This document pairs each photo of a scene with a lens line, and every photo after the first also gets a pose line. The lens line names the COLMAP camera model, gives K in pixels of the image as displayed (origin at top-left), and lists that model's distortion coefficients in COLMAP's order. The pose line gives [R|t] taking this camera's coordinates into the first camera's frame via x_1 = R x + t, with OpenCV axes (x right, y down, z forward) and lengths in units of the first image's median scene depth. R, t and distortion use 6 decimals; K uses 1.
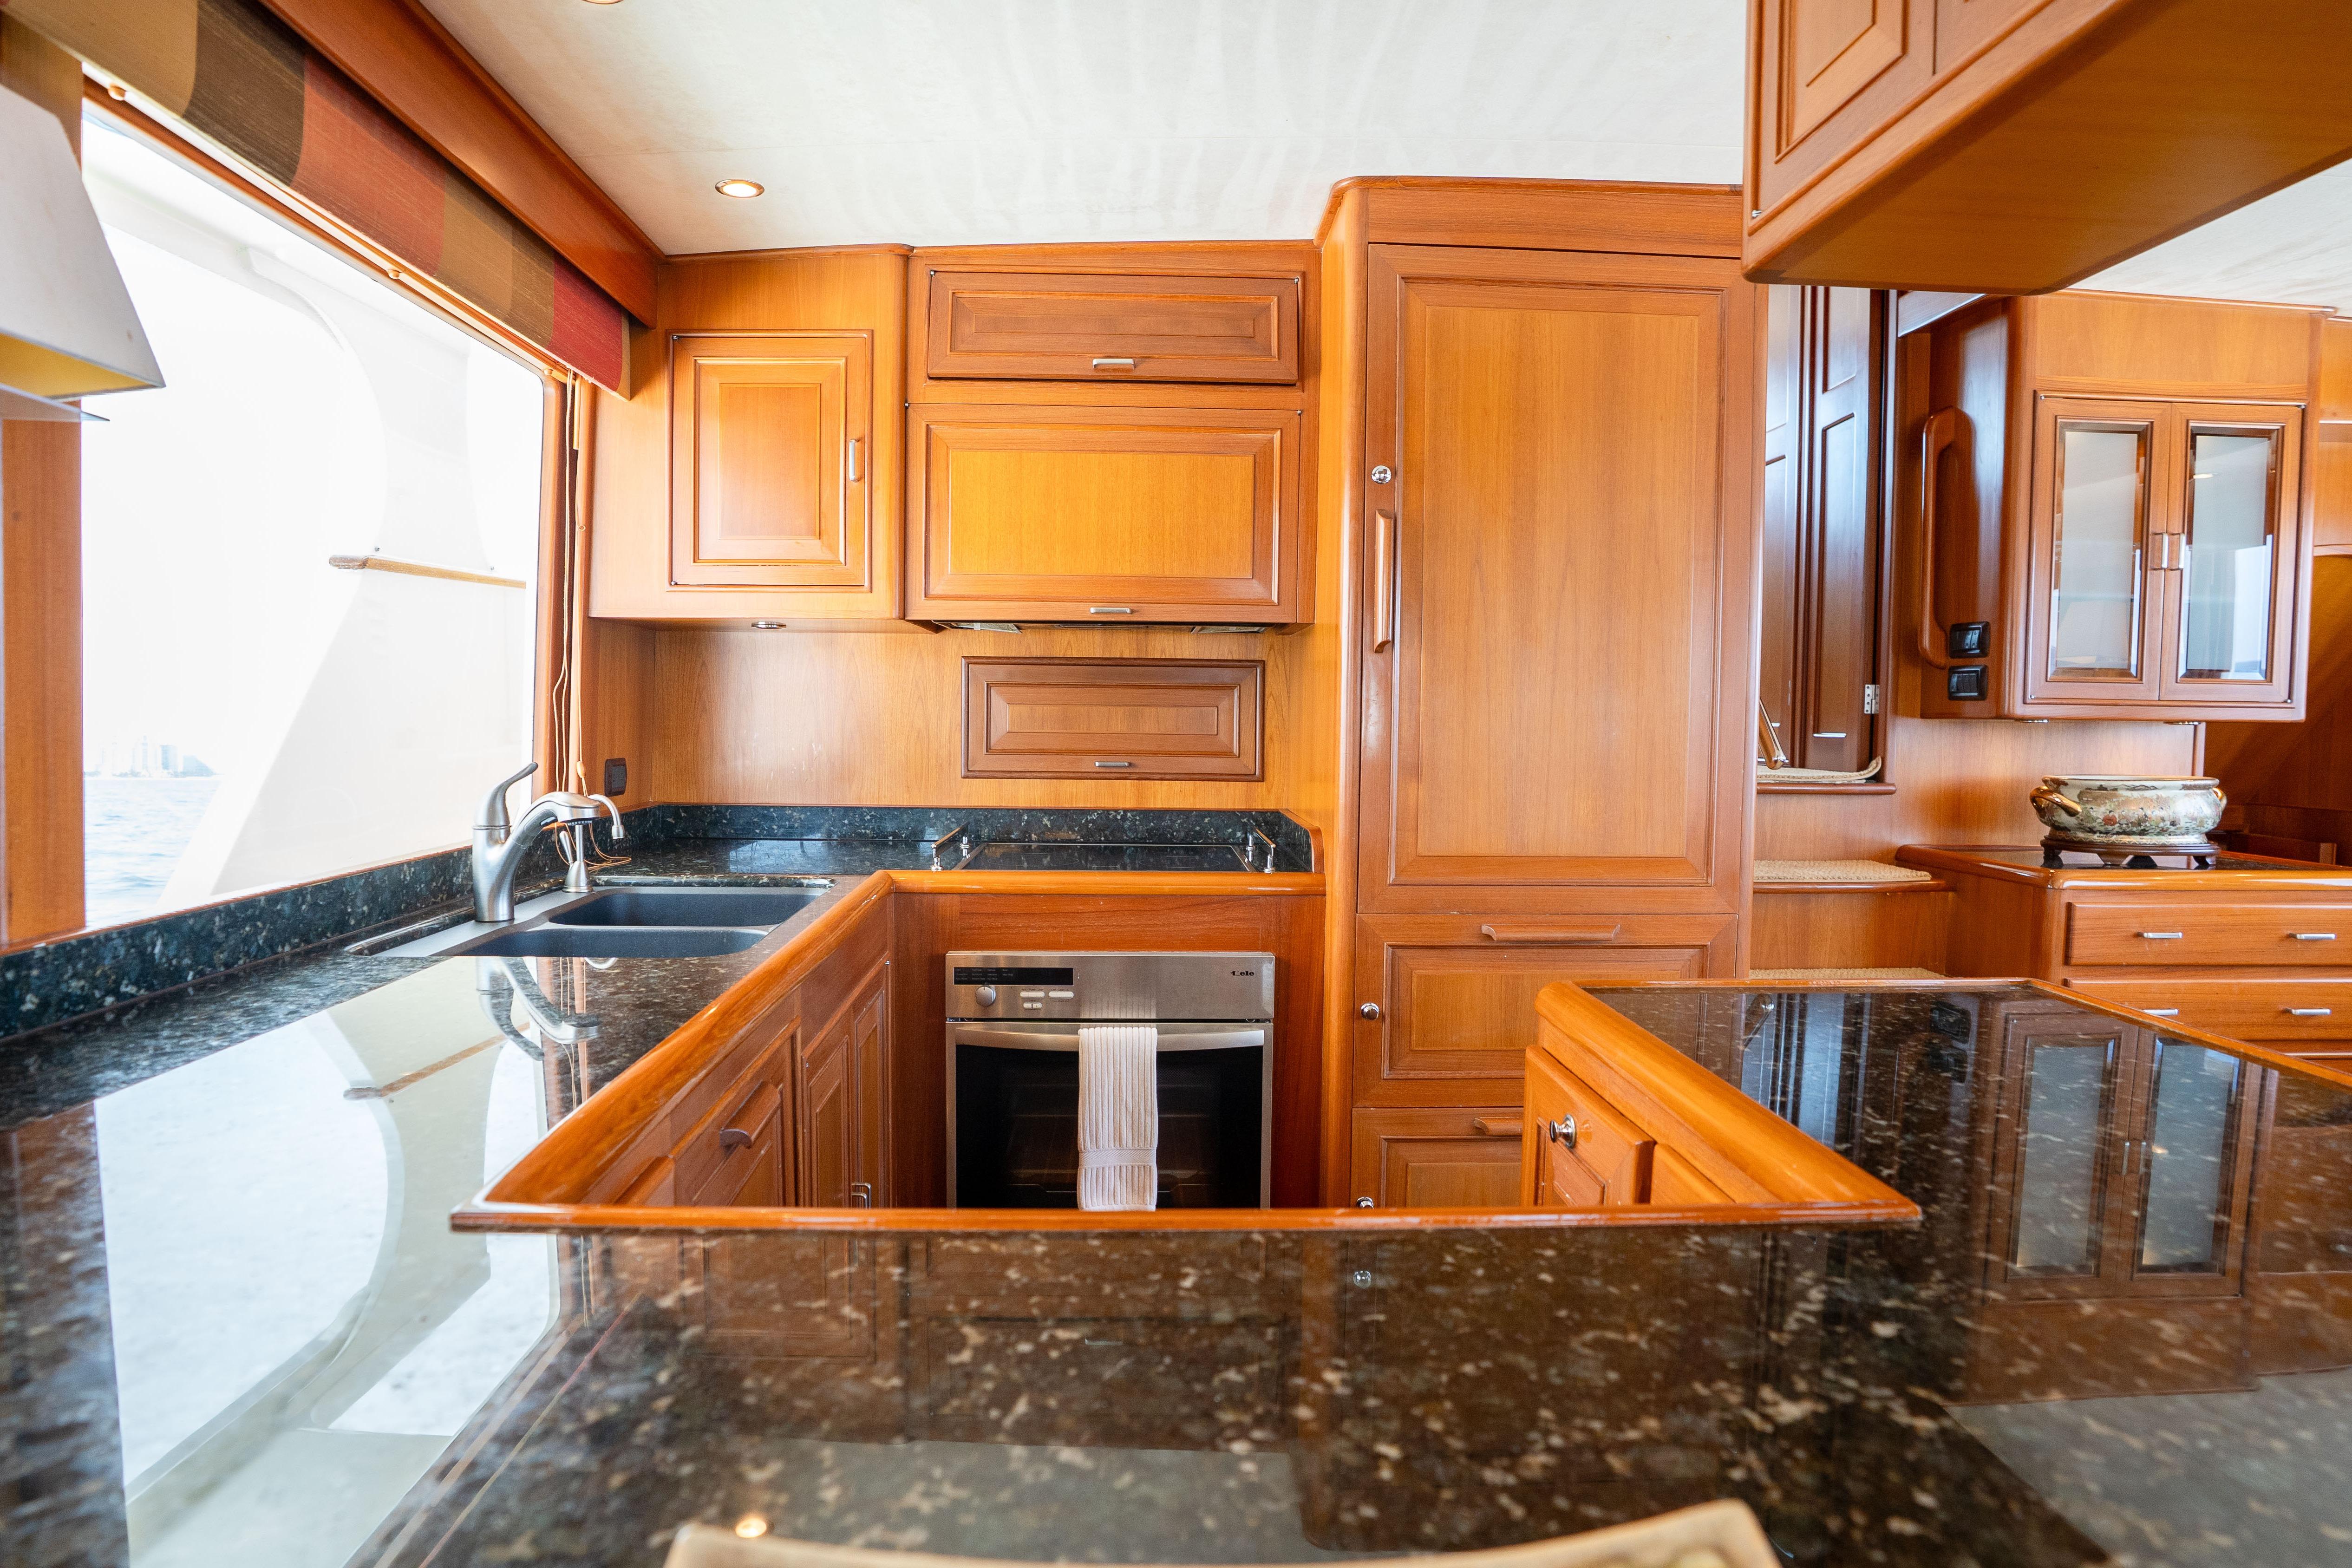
lens RADIAL K [[1292.4, 0, 1176.0], [0, 1292.4, 784.0], [0, 0, 1]] dist [-0.074223, 0.031903]
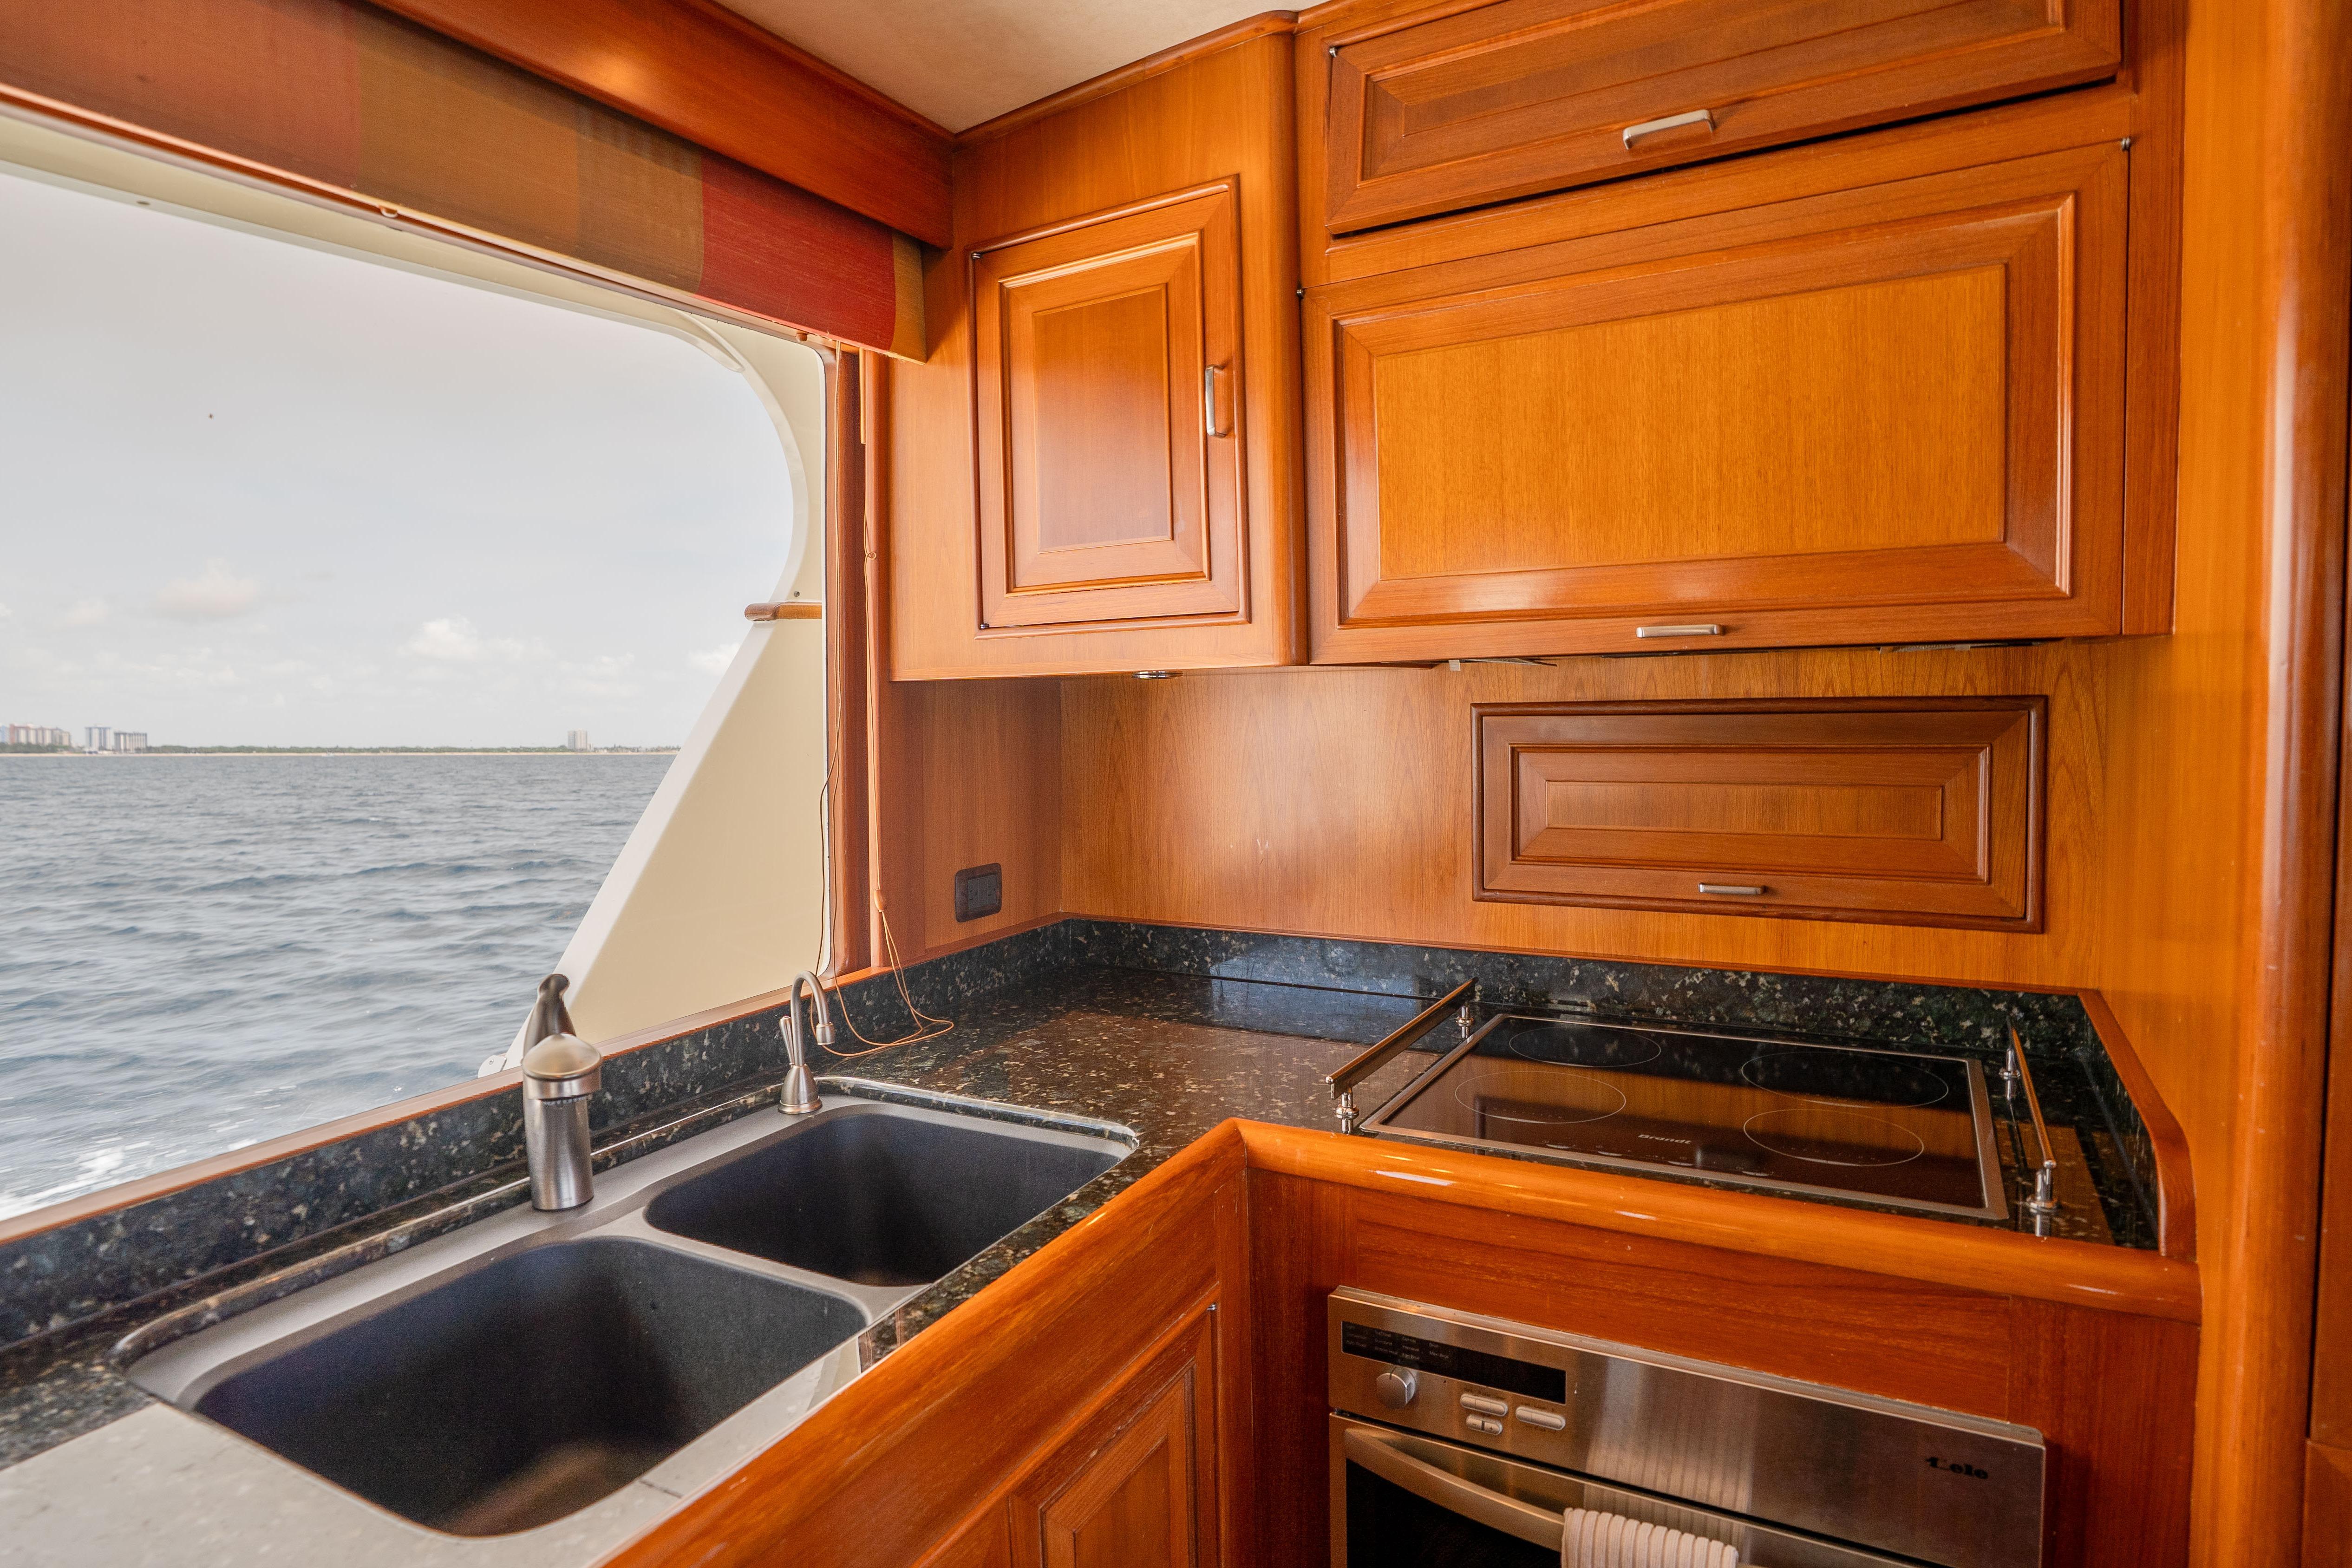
lens RADIAL K [[1292.4, 0, 1176.0], [0, 1292.4, 784.0], [0, 0, 1]] dist [-0.074223, 0.031903]
pose [[0.848140, 0.001866, -0.529769, 0.047159], [0.007639, 0.999847, 0.015751, -0.084782], [0.529717, -0.017406, 0.847996, 0.480016]]
